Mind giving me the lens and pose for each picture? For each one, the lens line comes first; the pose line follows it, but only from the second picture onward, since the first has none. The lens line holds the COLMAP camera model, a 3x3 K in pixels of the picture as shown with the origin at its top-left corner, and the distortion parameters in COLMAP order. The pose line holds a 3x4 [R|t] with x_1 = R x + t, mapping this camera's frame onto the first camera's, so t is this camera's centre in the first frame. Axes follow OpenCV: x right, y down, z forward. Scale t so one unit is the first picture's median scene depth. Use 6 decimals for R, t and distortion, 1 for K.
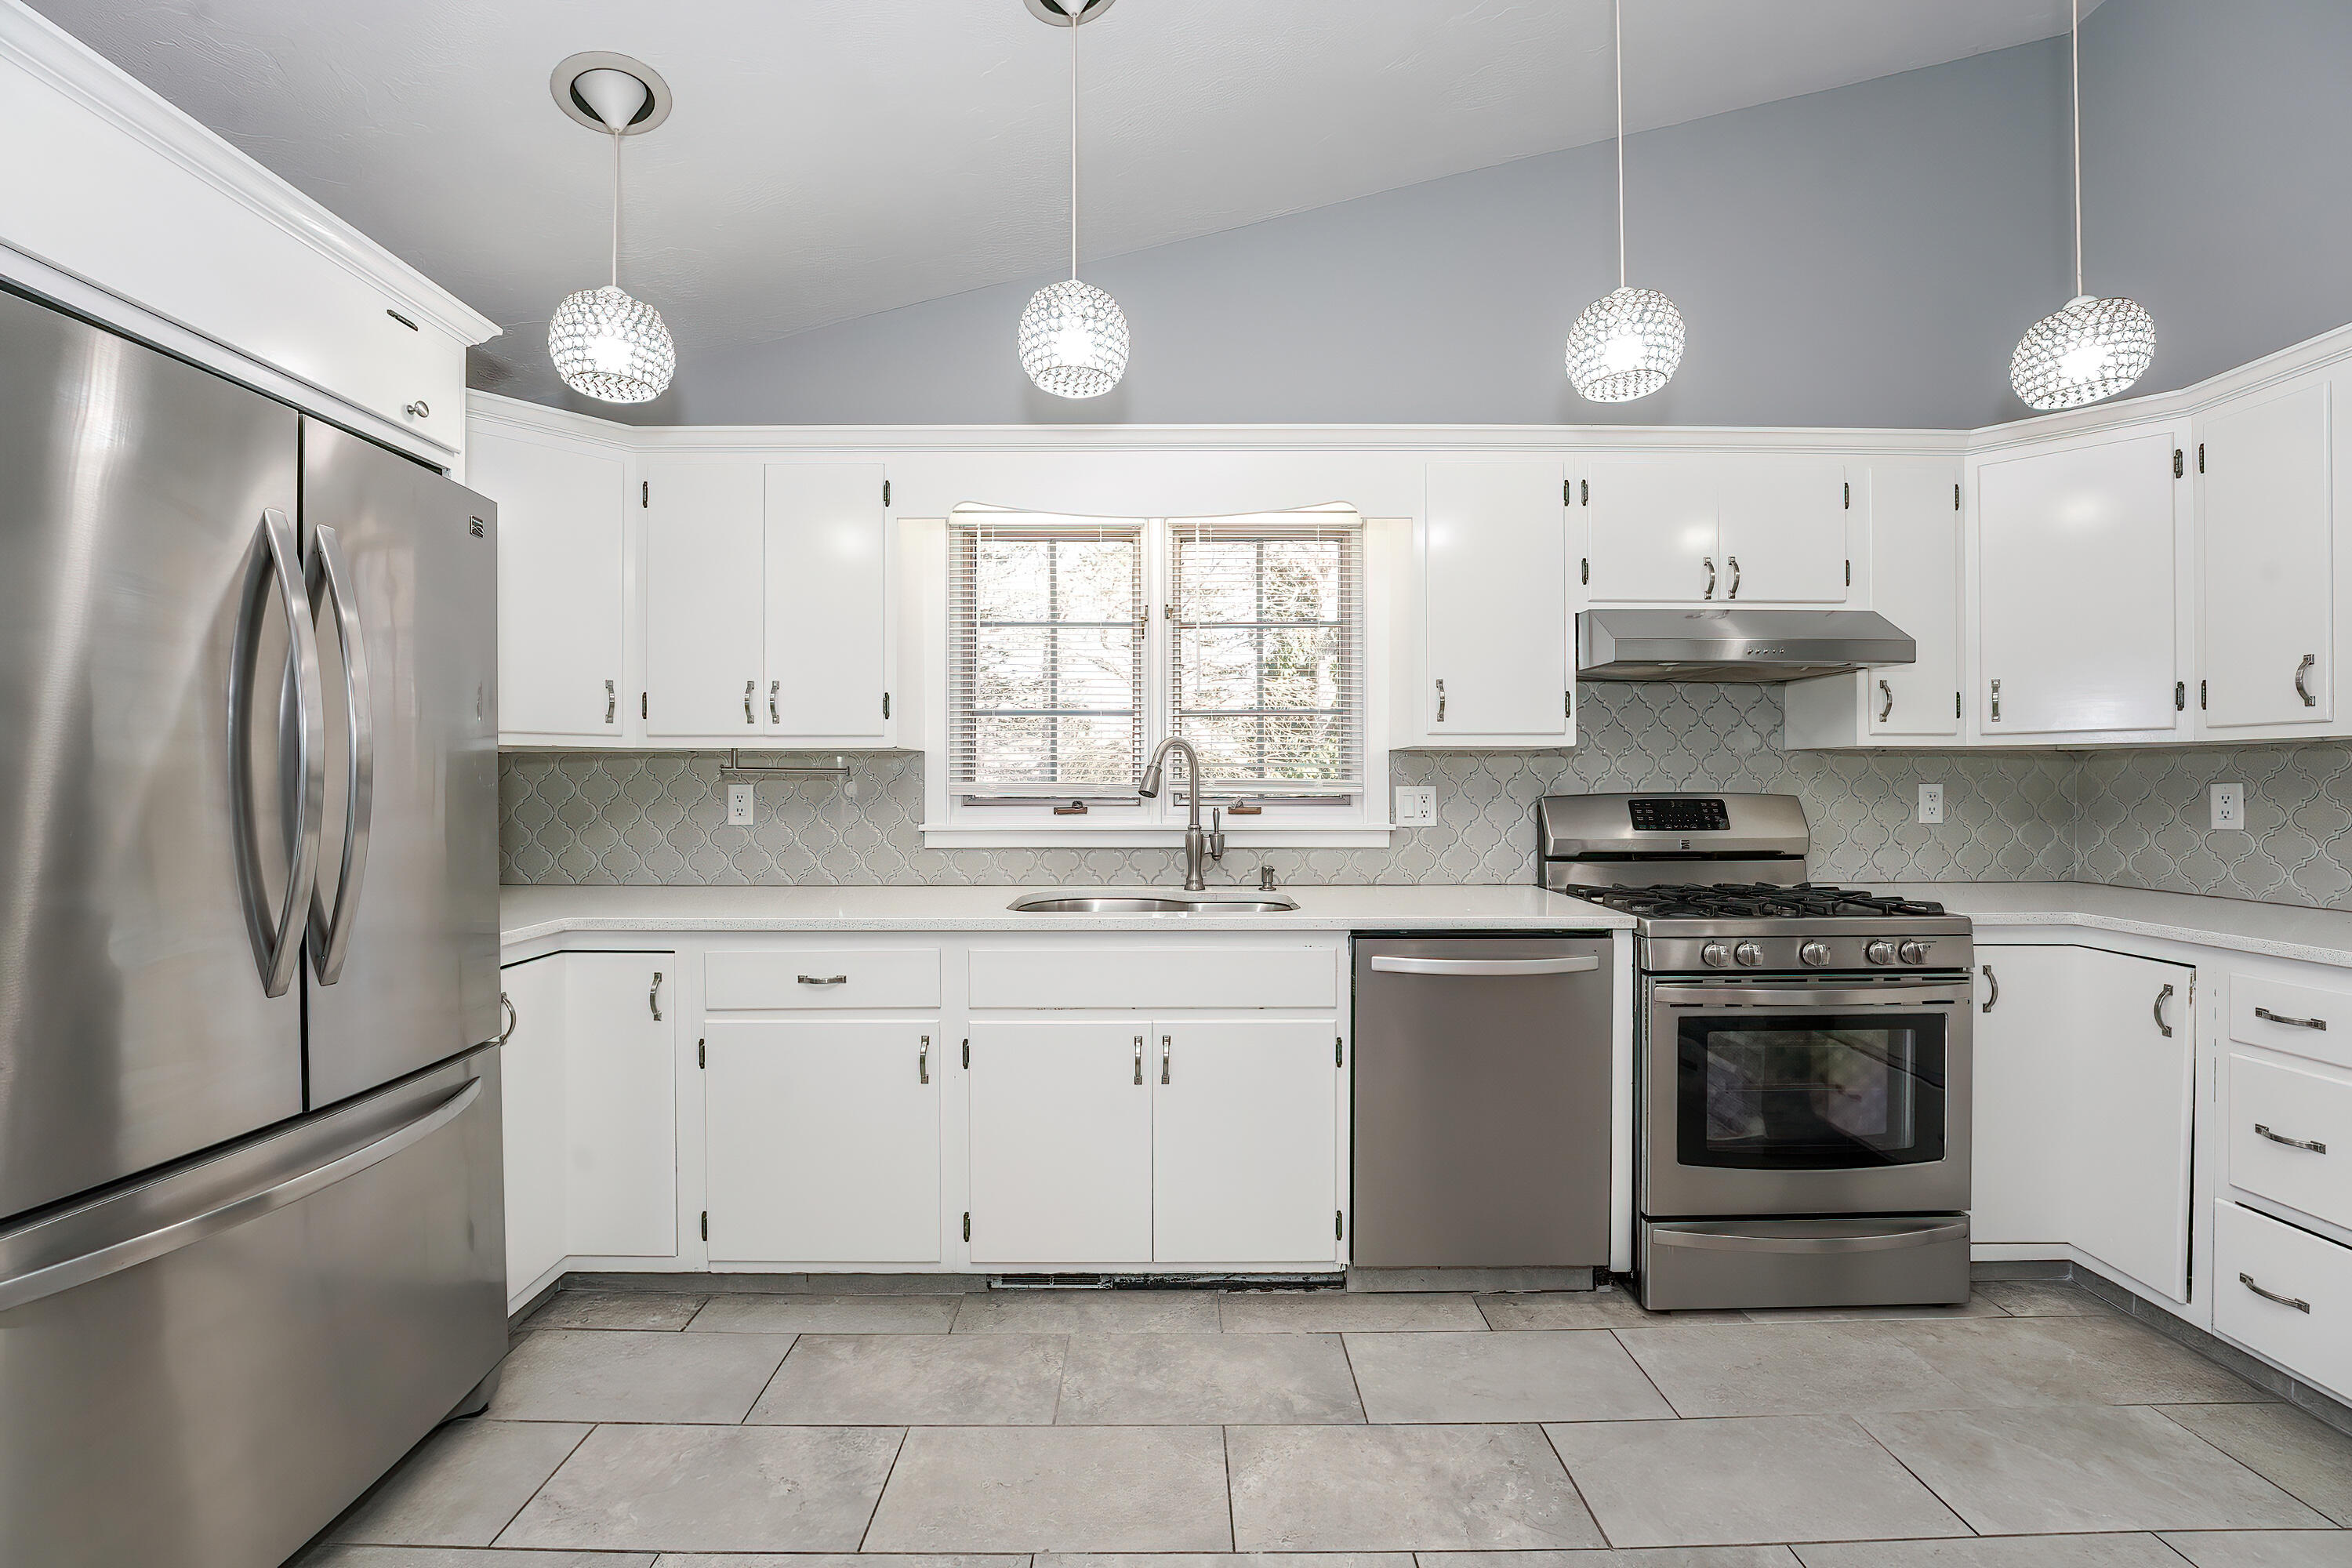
lens RADIAL K [[941.1, 0, 1173.2], [0, 941.1, 790.0], [0, 0, 1]] dist [-0.020450, 0.000336]
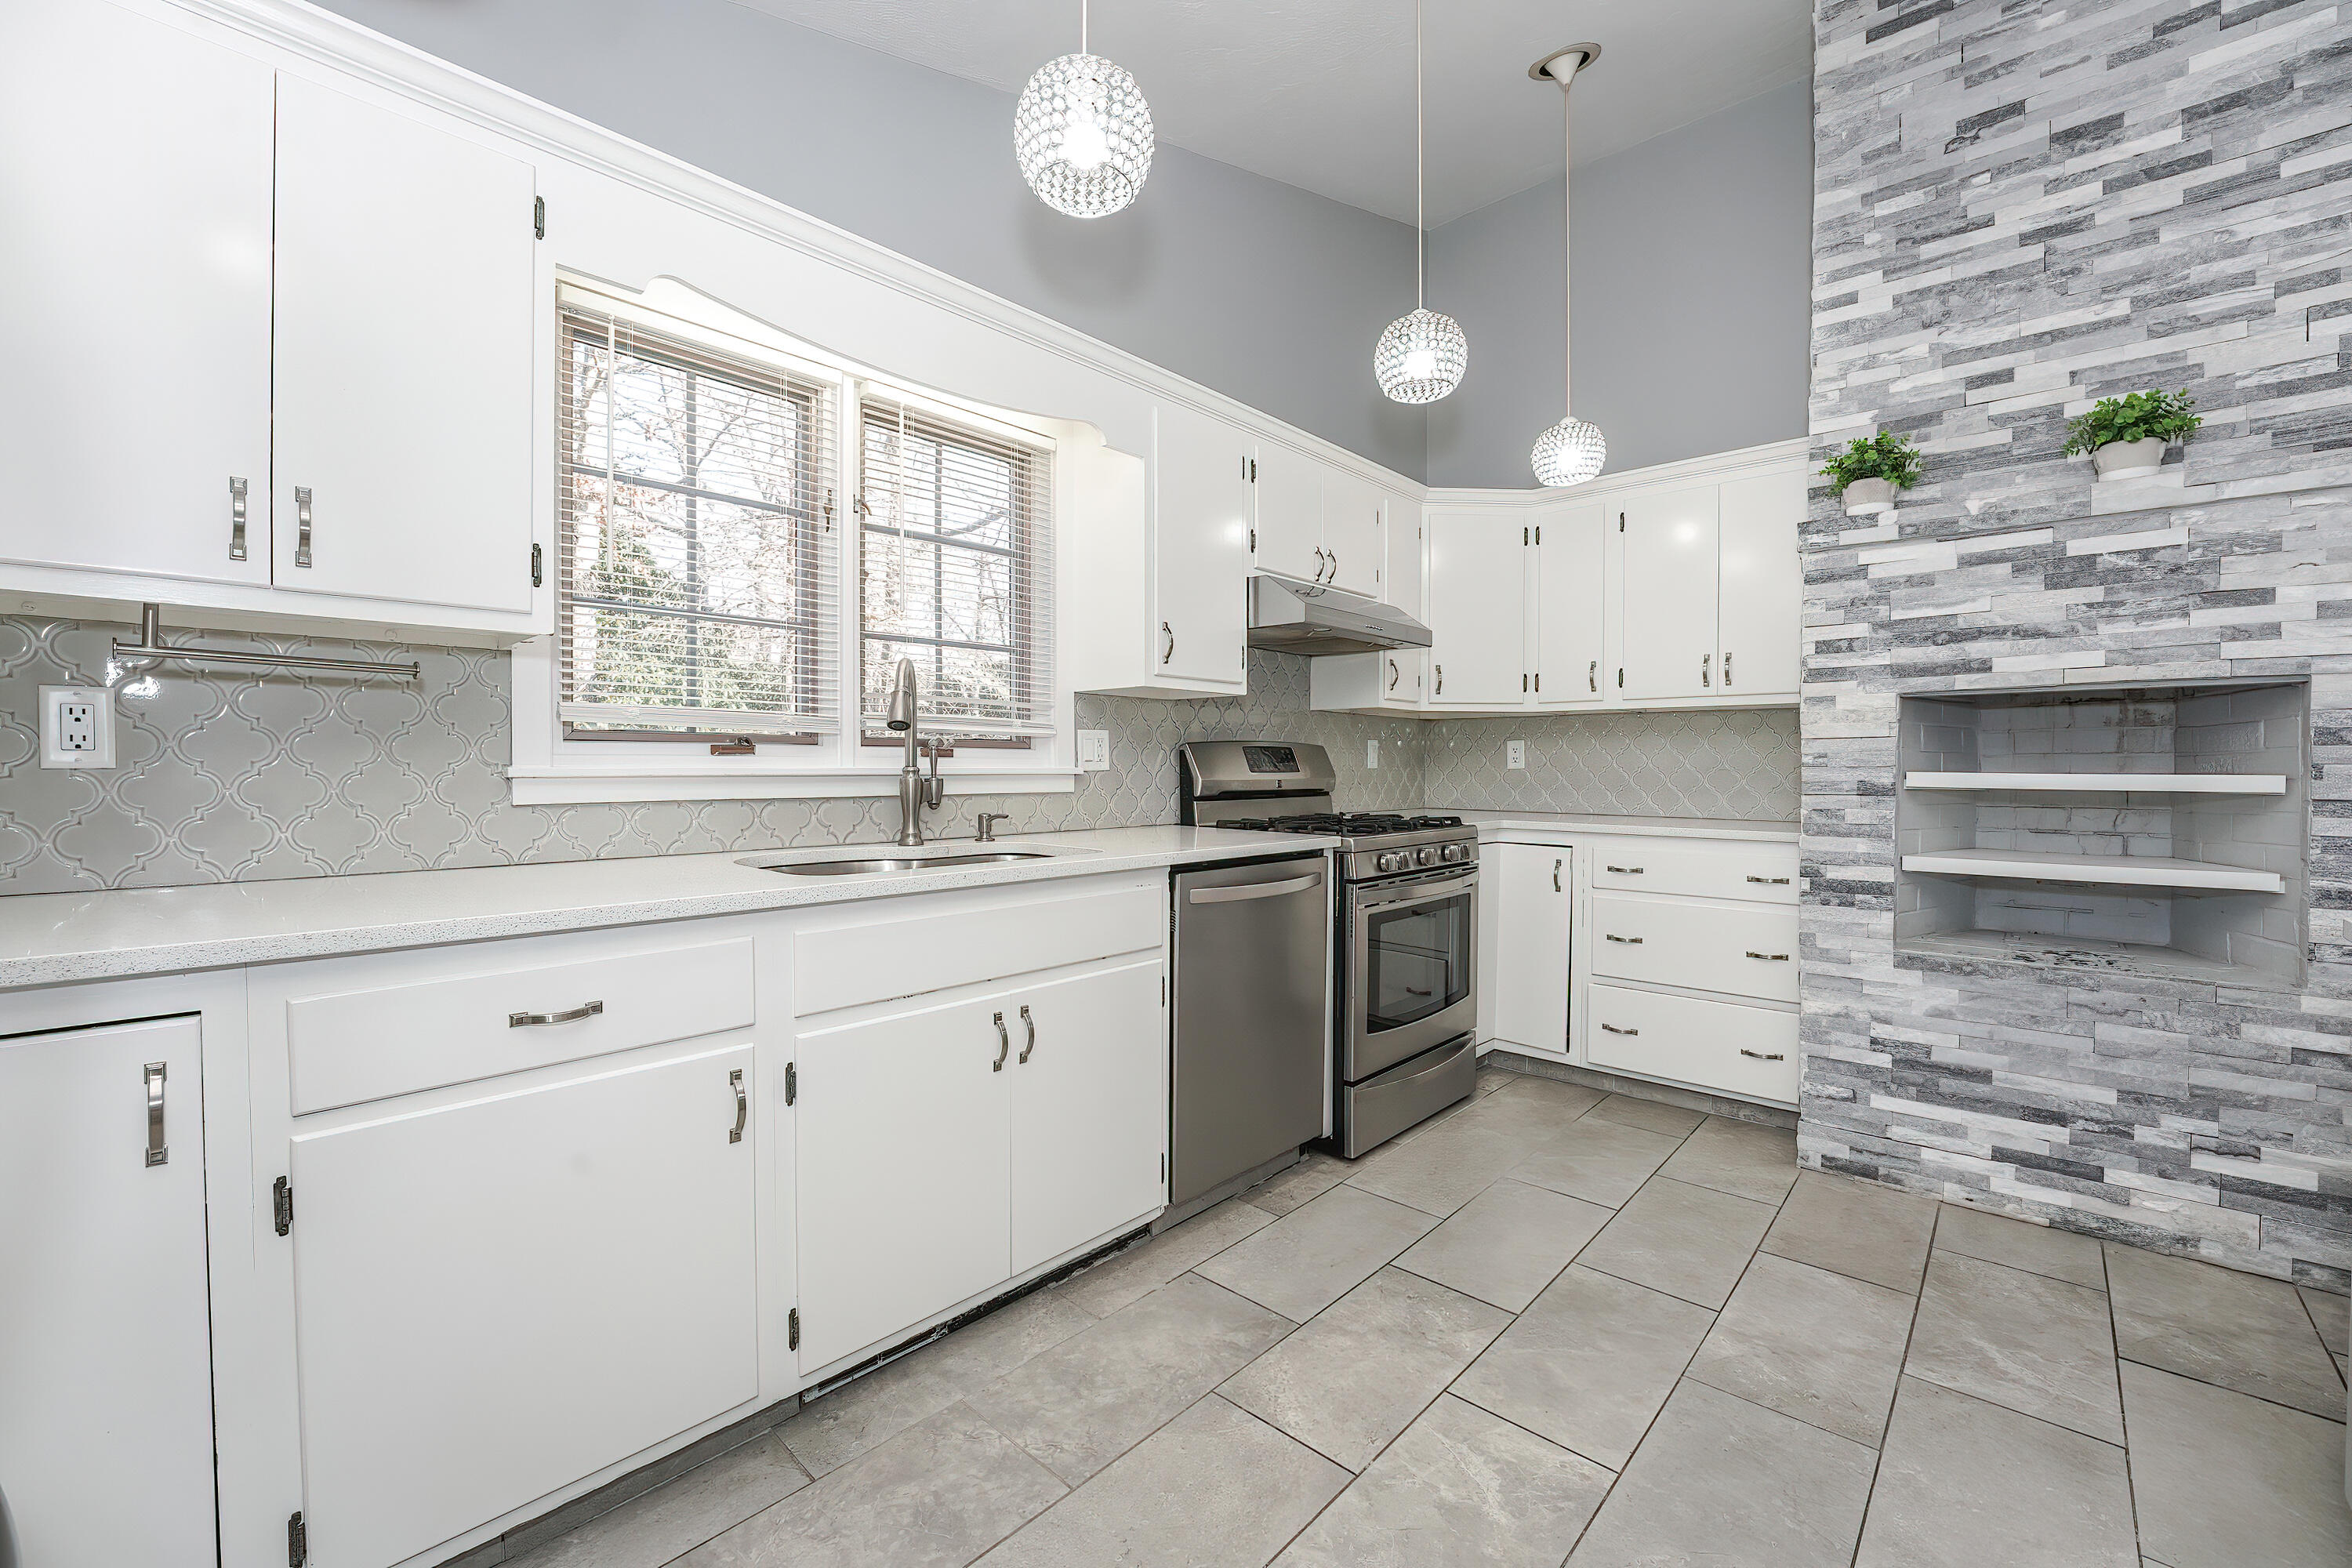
lens RADIAL K [[948.4, 0, 1190.2], [0, 948.4, 779.2], [0, 0, 1]] dist [-0.031274, 0.005824]
pose [[0.686482, -0.008309, 0.727100, -0.506712], [-0.000080, 0.999934, 0.011502, 0.046284], [-0.727147, -0.007954, 0.686436, 0.299456]]
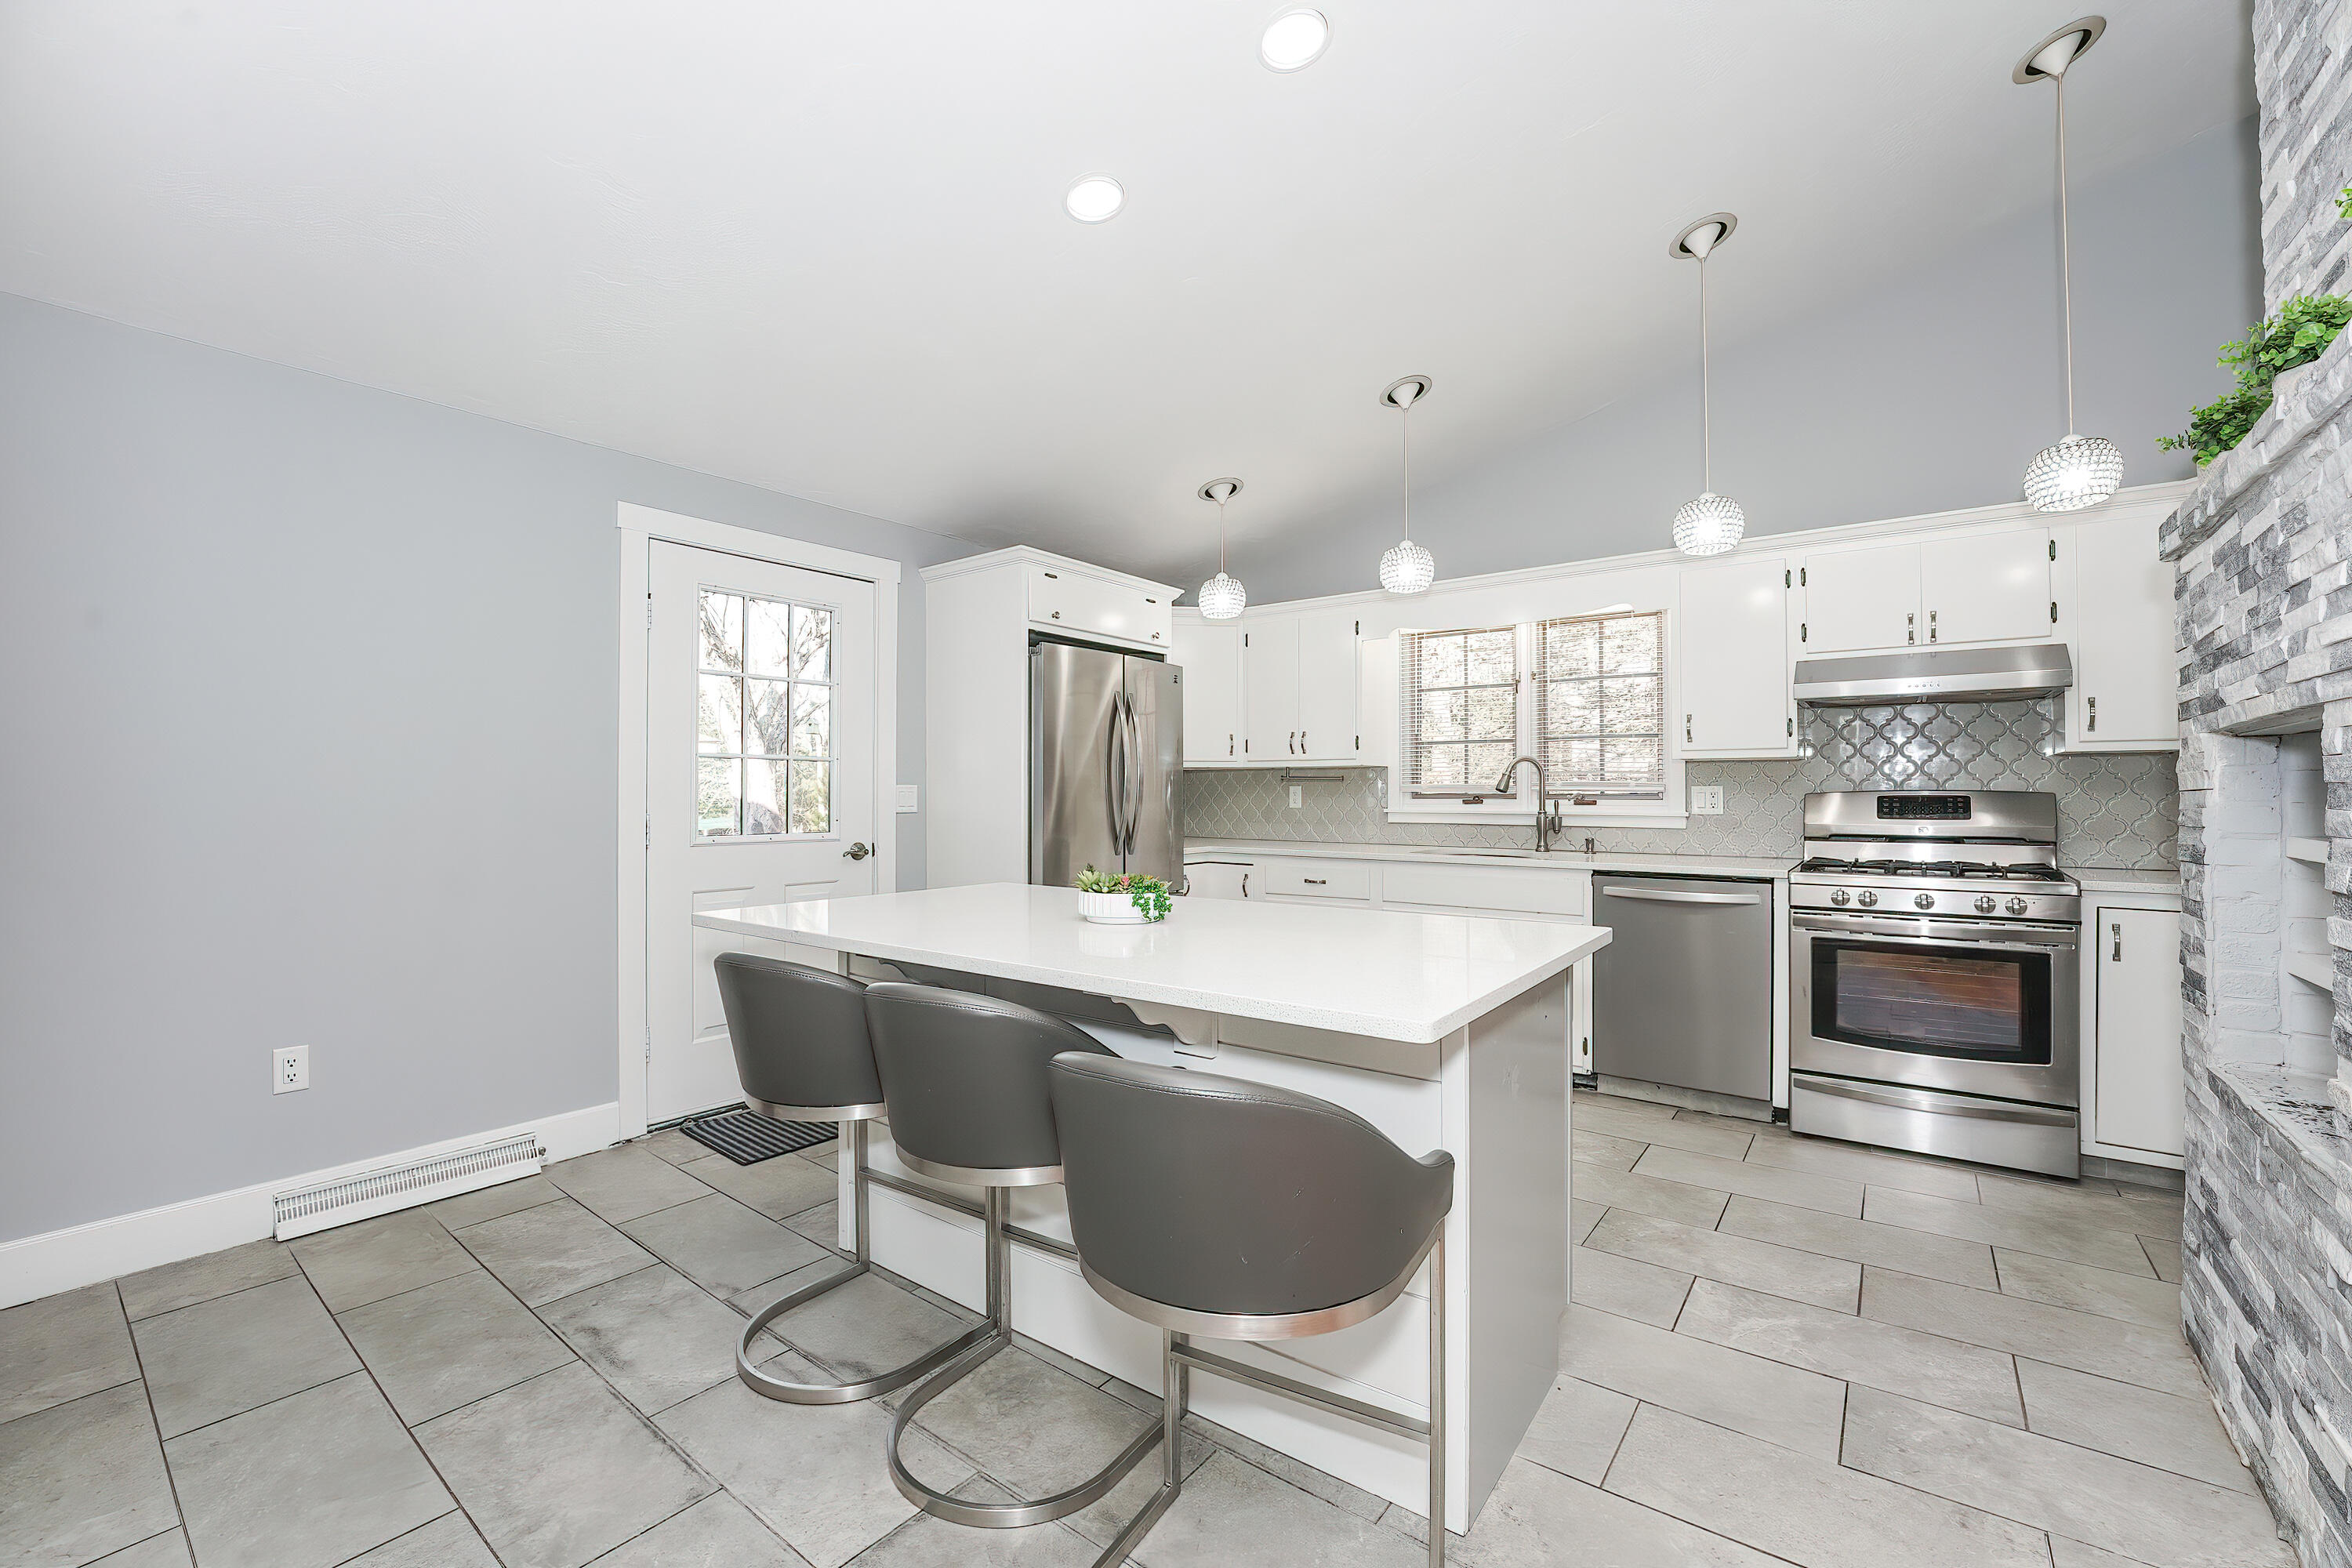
lens RADIAL K [[951.8, 0, 1202.1], [0, 951.8, 783.7], [0, 0, 1]] dist [-0.031012, 0.000325]
pose [[0.805624, -0.005037, -0.592405, 0.617571], [-0.005006, 0.999870, -0.015310, 0.023559], [0.592406, 0.015300, 0.805495, -0.762655]]
